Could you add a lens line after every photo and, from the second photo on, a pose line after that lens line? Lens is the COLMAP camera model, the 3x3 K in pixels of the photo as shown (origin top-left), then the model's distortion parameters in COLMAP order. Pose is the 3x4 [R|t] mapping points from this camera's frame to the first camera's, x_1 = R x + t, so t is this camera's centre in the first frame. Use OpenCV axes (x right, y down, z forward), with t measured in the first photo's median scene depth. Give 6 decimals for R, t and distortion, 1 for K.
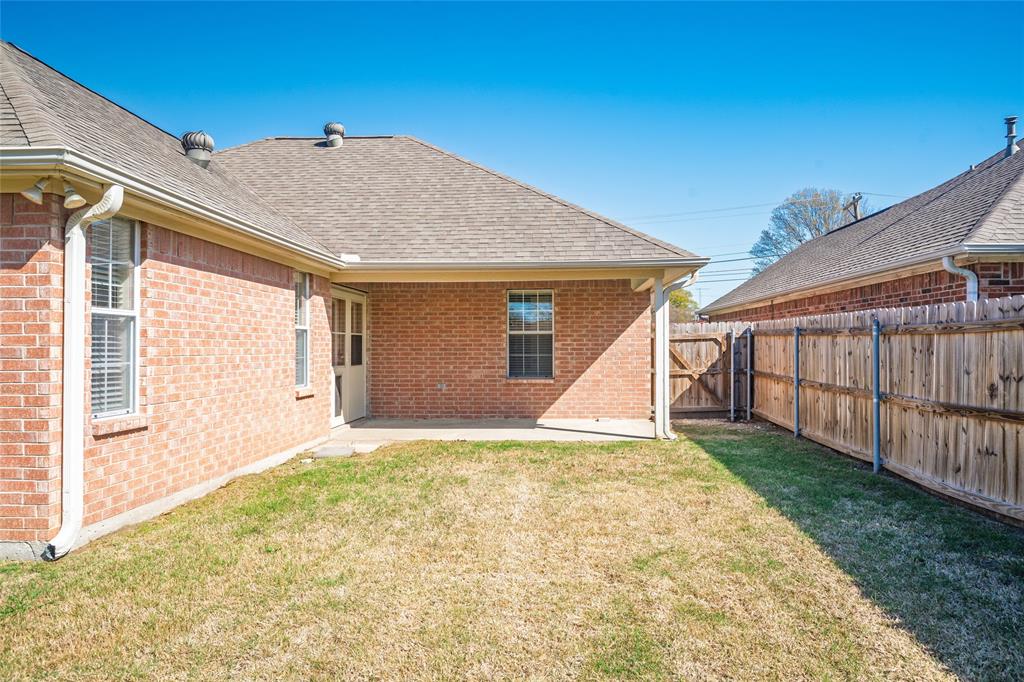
lens RADIAL K [[672.8, 0, 508.3], [0, 672.8, 343.3], [0, 0, 1]] dist [0.026610, 0.003439]
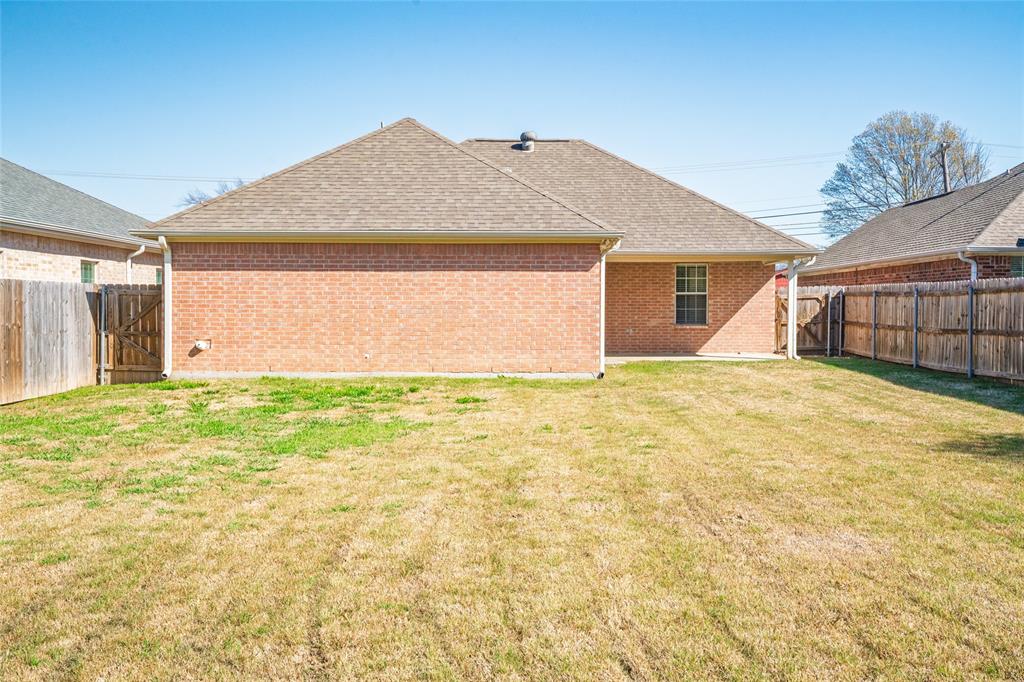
lens RADIAL K [[985.2, 0, 512.3], [0, 985.2, 339.3], [0, 0, 1]] dist [0.107257, 0.000000]
pose [[0.998586, 0.002961, 0.053083, -0.467831], [-0.004888, 0.999332, 0.036212, 0.007618], [-0.052941, -0.036420, 0.997933, -1.110090]]
